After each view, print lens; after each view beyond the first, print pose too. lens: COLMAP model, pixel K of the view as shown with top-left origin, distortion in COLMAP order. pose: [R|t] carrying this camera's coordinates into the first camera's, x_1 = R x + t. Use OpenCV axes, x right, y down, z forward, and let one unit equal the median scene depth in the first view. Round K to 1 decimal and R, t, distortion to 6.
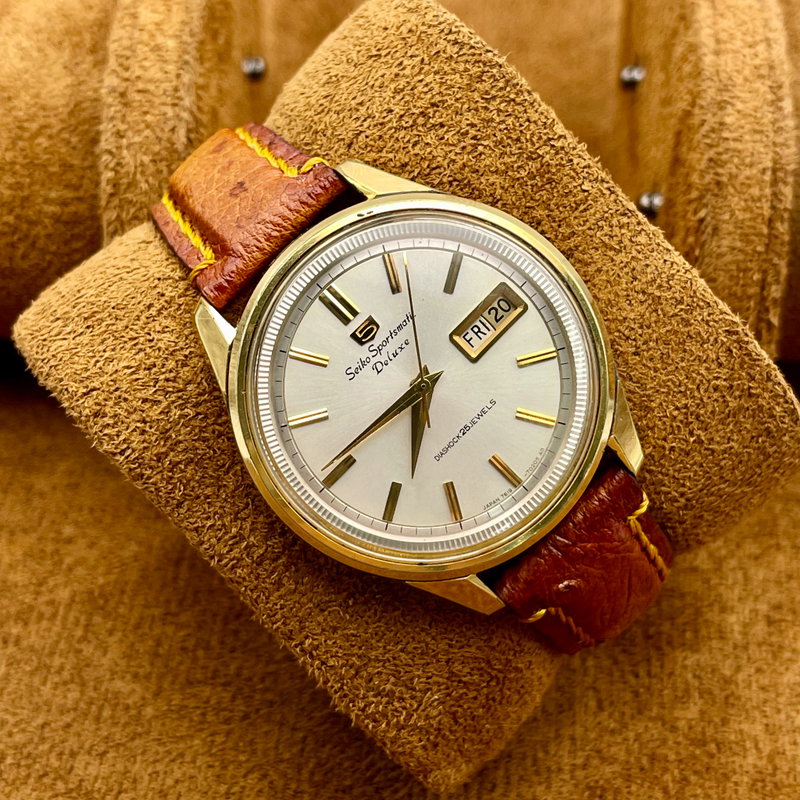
lens RADIAL K [[1720.9, 0, 362.4], [0, 1720.9, 418.5], [0, 0, 1]] dist [0.032632, -0.474294]
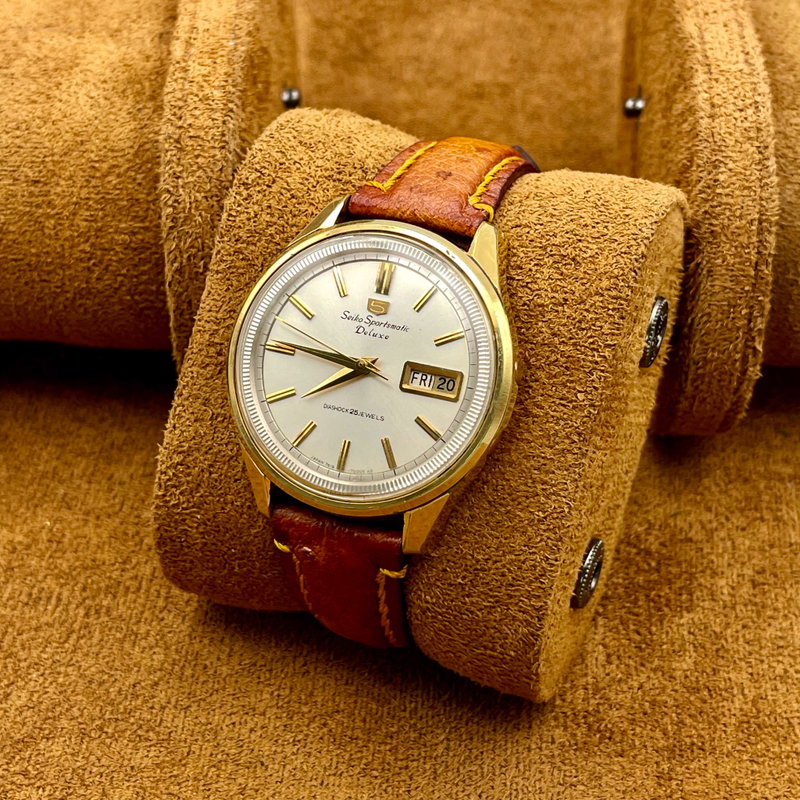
lens RADIAL K [[1720.9, 0, 362.4], [0, 1720.9, 418.5], [0, 0, 1]] dist [0.032632, -0.474294]
pose [[0.492182, 0.833744, -0.250254, 0.375448], [-0.821056, 0.540136, 0.184718, -0.225745], [0.289179, 0.114557, 0.950396, -0.216702]]
